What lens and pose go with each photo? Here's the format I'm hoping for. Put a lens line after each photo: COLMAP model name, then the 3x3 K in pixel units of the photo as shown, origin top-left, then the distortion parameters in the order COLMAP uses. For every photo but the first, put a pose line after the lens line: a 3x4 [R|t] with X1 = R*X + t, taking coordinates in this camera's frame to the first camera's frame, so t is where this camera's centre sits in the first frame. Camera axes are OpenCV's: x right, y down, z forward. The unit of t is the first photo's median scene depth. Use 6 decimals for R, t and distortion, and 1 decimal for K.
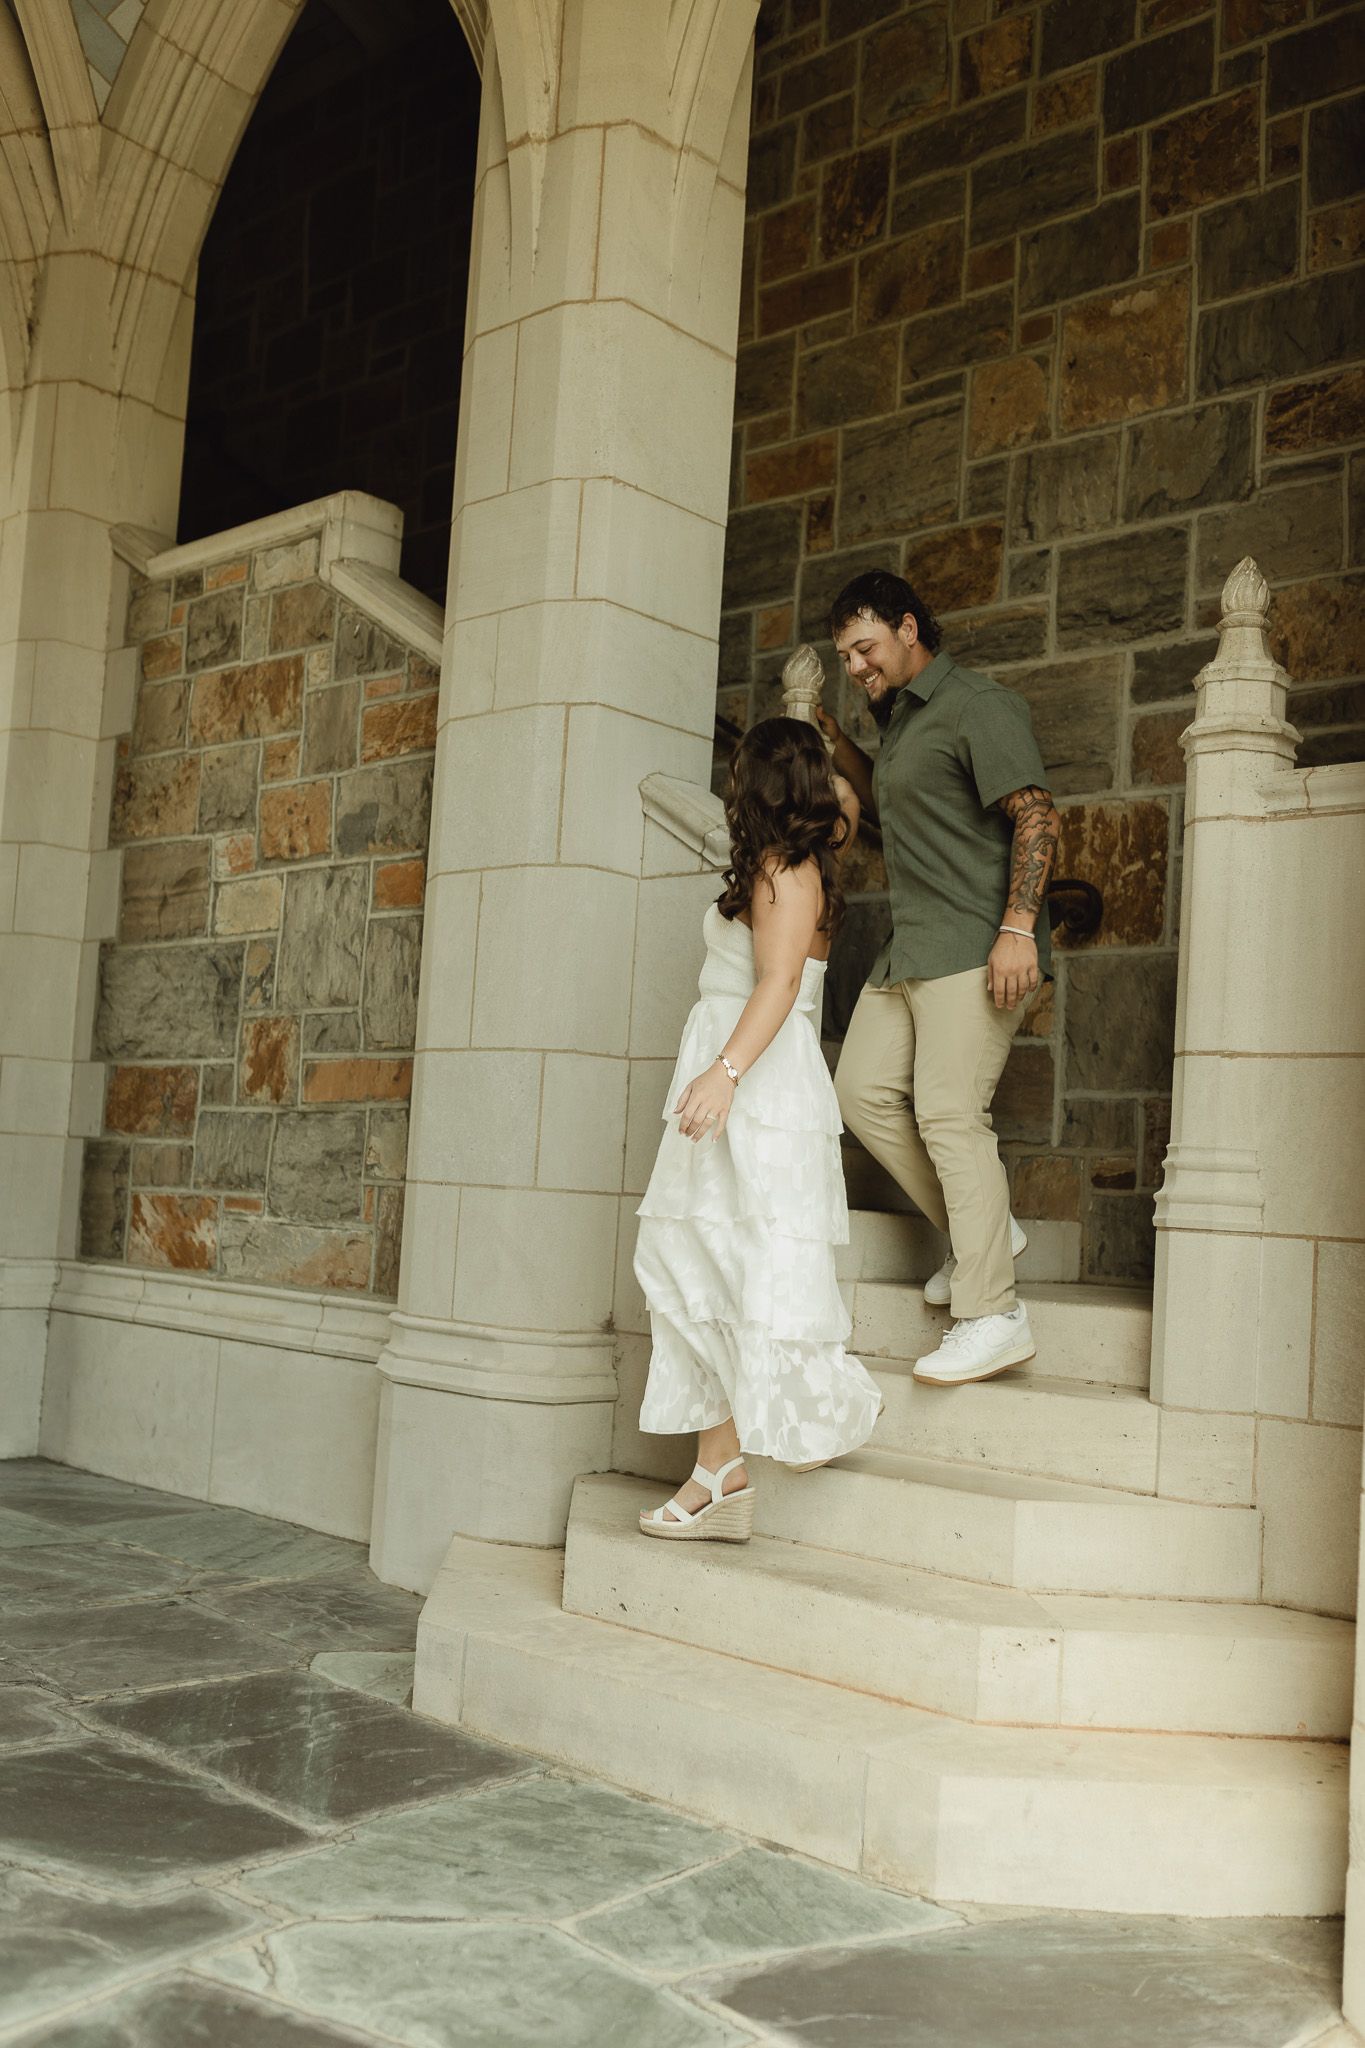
lens RADIAL K [[1973.8, 0, 682.5], [0, 1973.8, 1024.0], [0, 0, 1]] dist [0.003518, -0.002583]
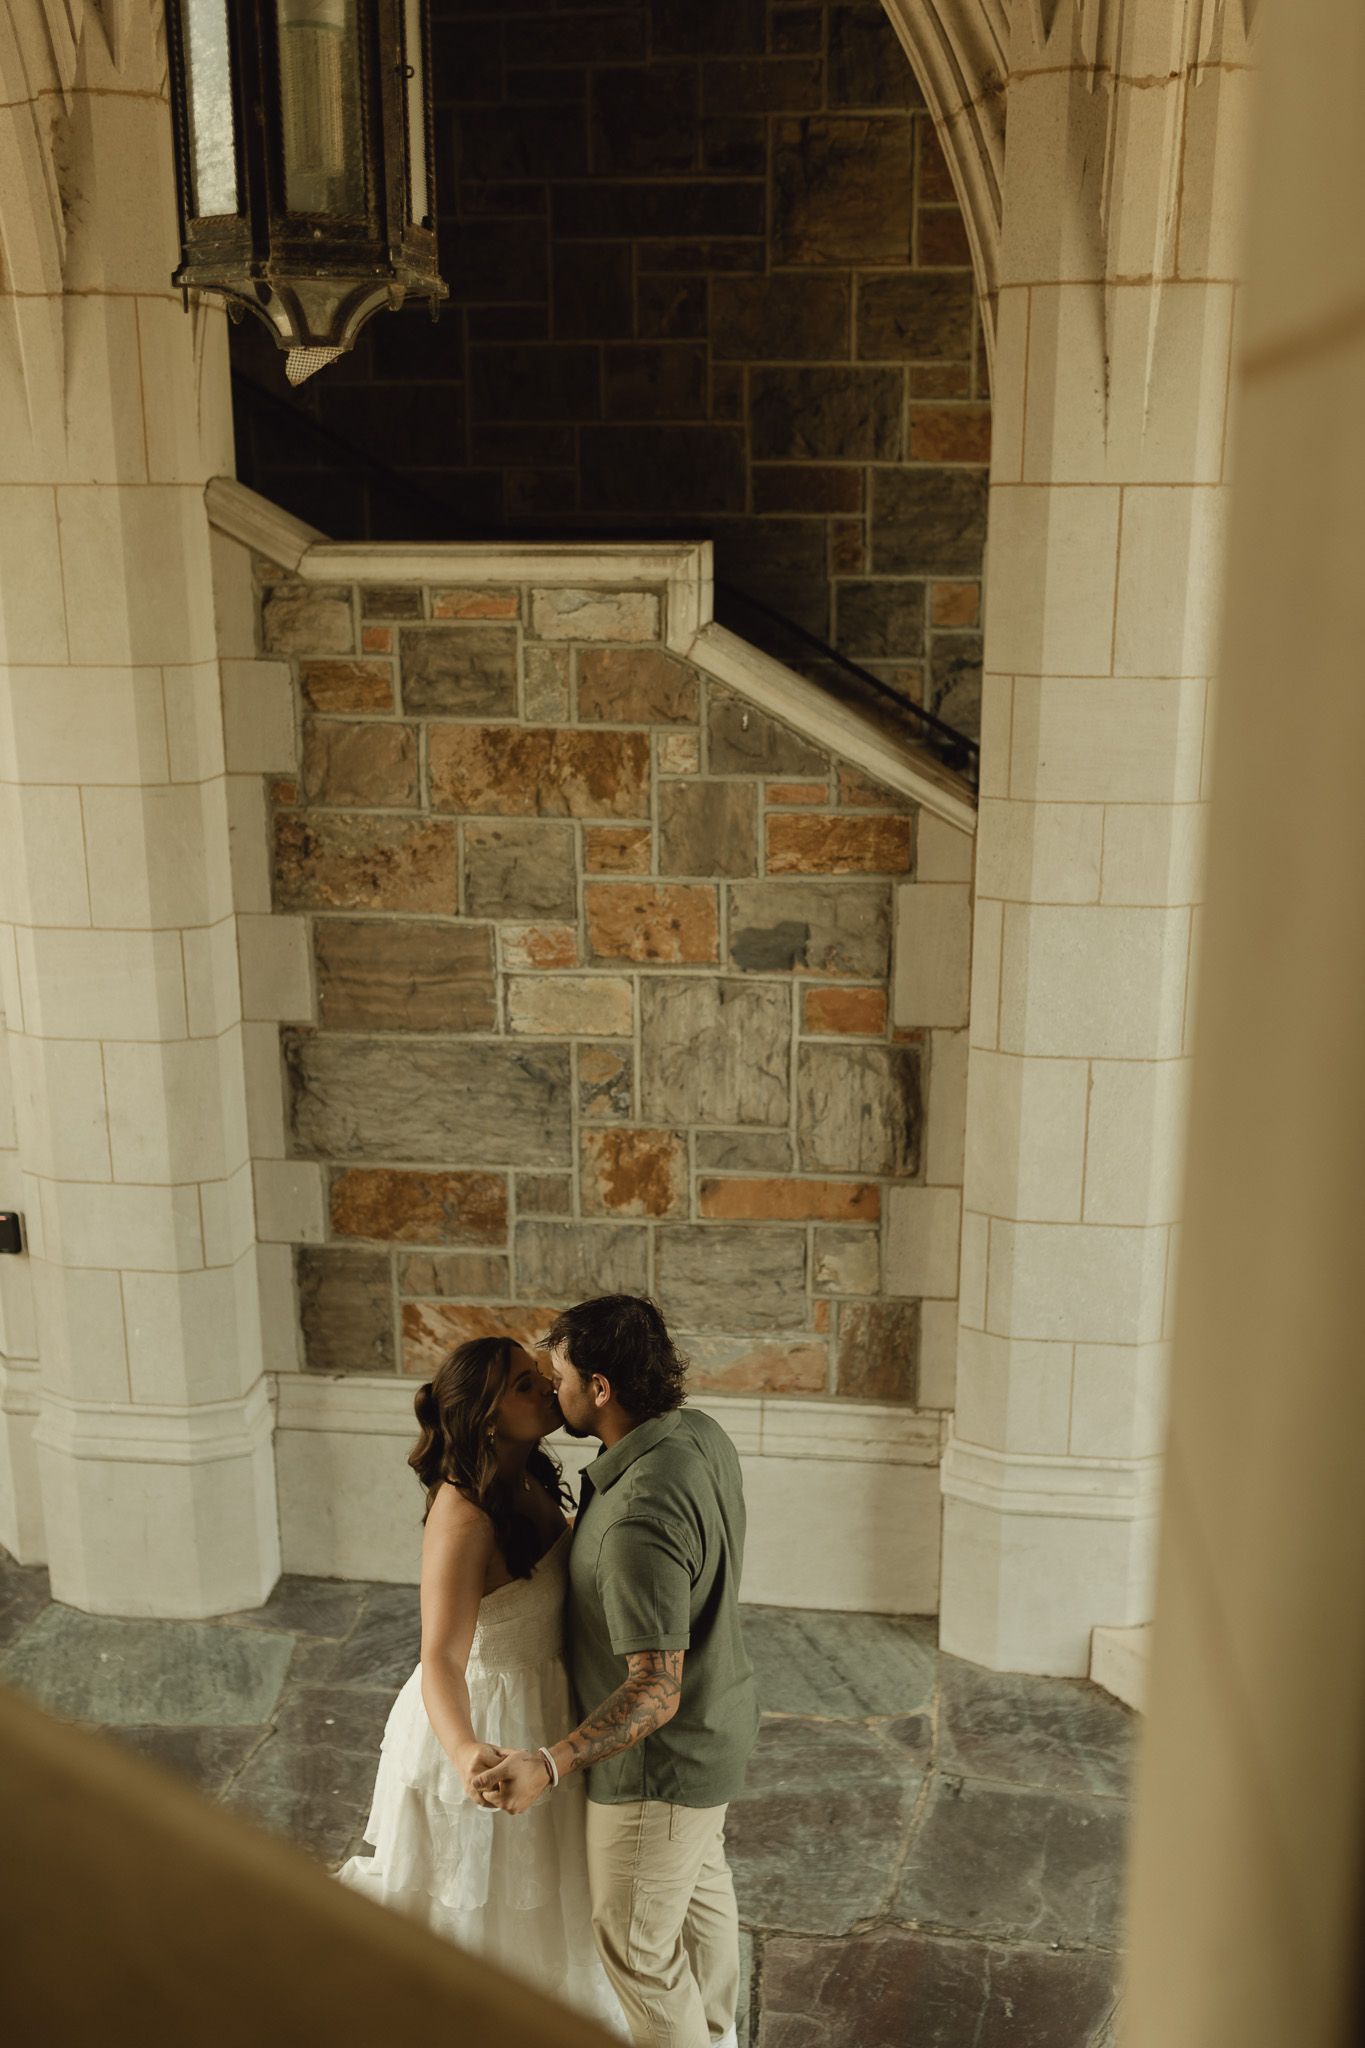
lens RADIAL K [[2061.2, 0, 682.5], [0, 2061.2, 1024.0], [0, 0, 1]] dist [-0.001232, 0.001926]
pose [[0.802912, -0.208610, 0.558403, -0.700625], [-0.007182, 0.933312, 0.358995, -0.386579], [-0.596054, -0.292252, 0.747869, 0.266553]]
